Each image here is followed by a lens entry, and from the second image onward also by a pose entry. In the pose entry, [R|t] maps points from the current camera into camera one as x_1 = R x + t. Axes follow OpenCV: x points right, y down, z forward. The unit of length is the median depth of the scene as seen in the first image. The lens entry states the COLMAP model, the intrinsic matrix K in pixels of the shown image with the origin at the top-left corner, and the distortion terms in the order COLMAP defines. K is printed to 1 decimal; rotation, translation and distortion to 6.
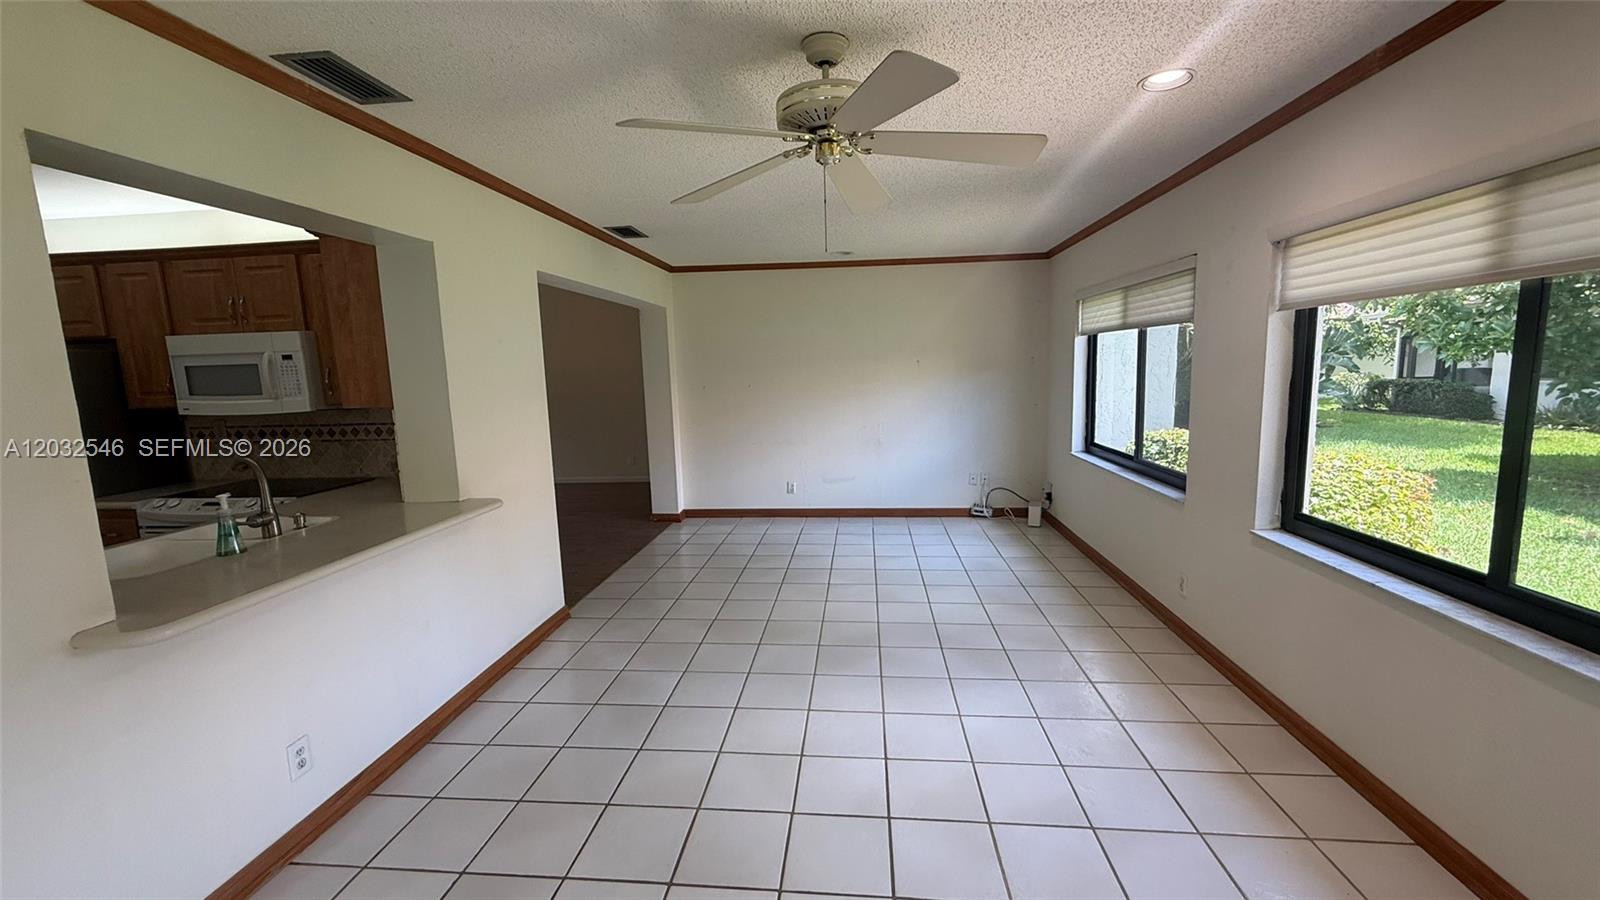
lens RADIAL K [[638.5, 0, 801.7], [0, 638.5, 449.6], [0, 0, 1]] dist [0.002558, 0.000005]
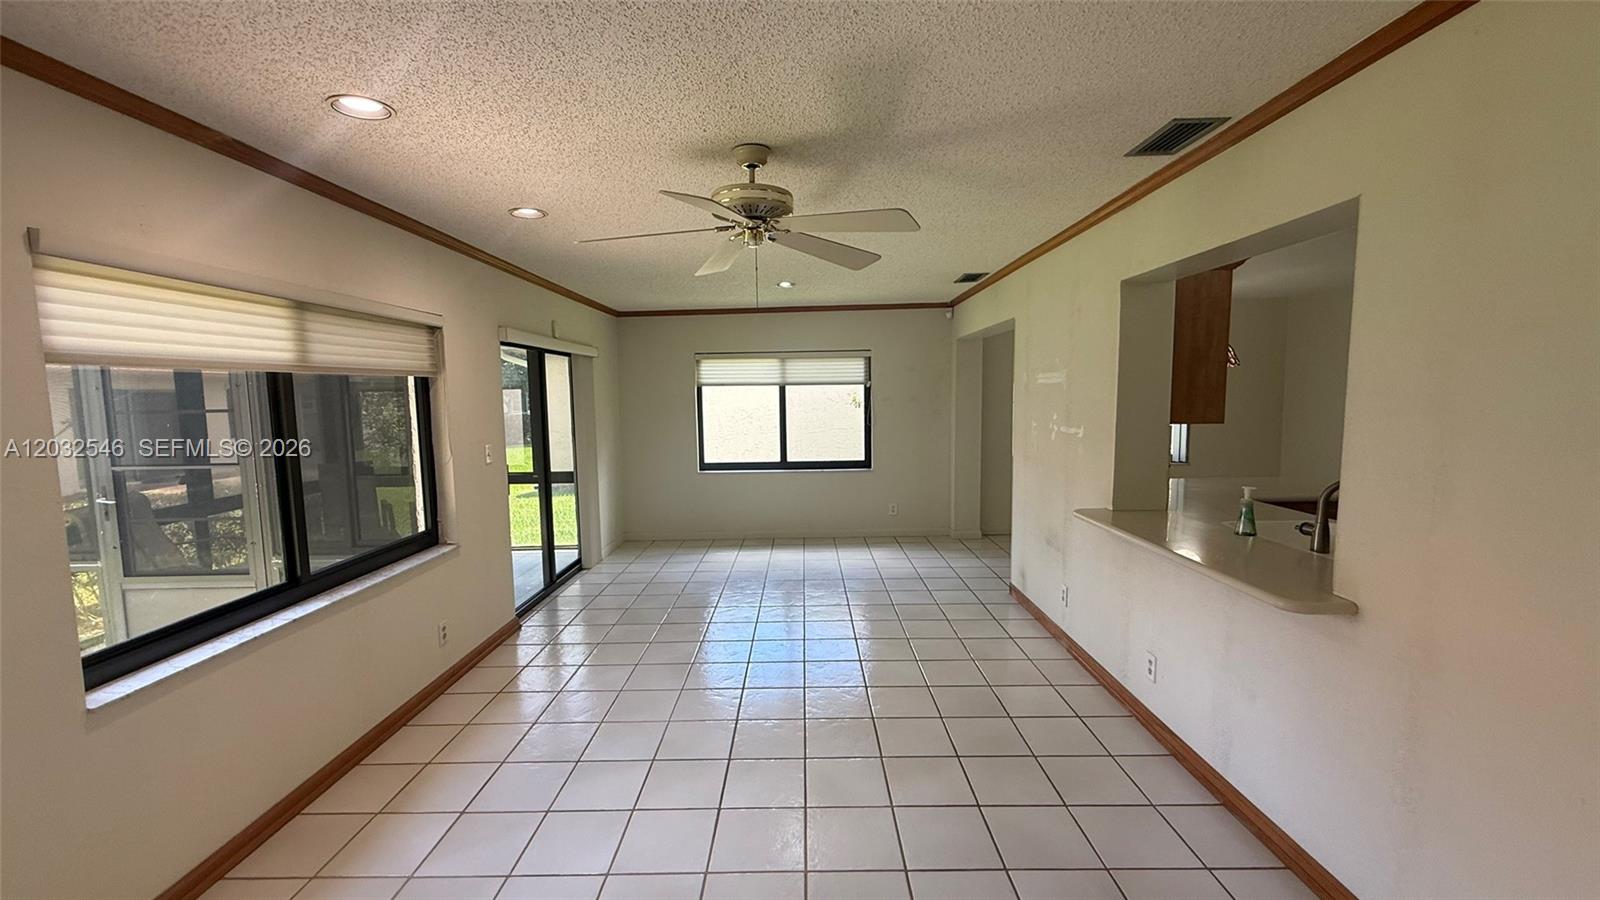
lens RADIAL K [[638.5, 0, 787.9], [0, 638.5, 455.4], [0, 0, 1]] dist [0.002558, 0.000005]
pose [[-0.995181, 0.054632, -0.081422, 0.088364], [0.034611, 0.972670, 0.229599, -0.307970], [0.091740, 0.225675, -0.969874, 2.120083]]
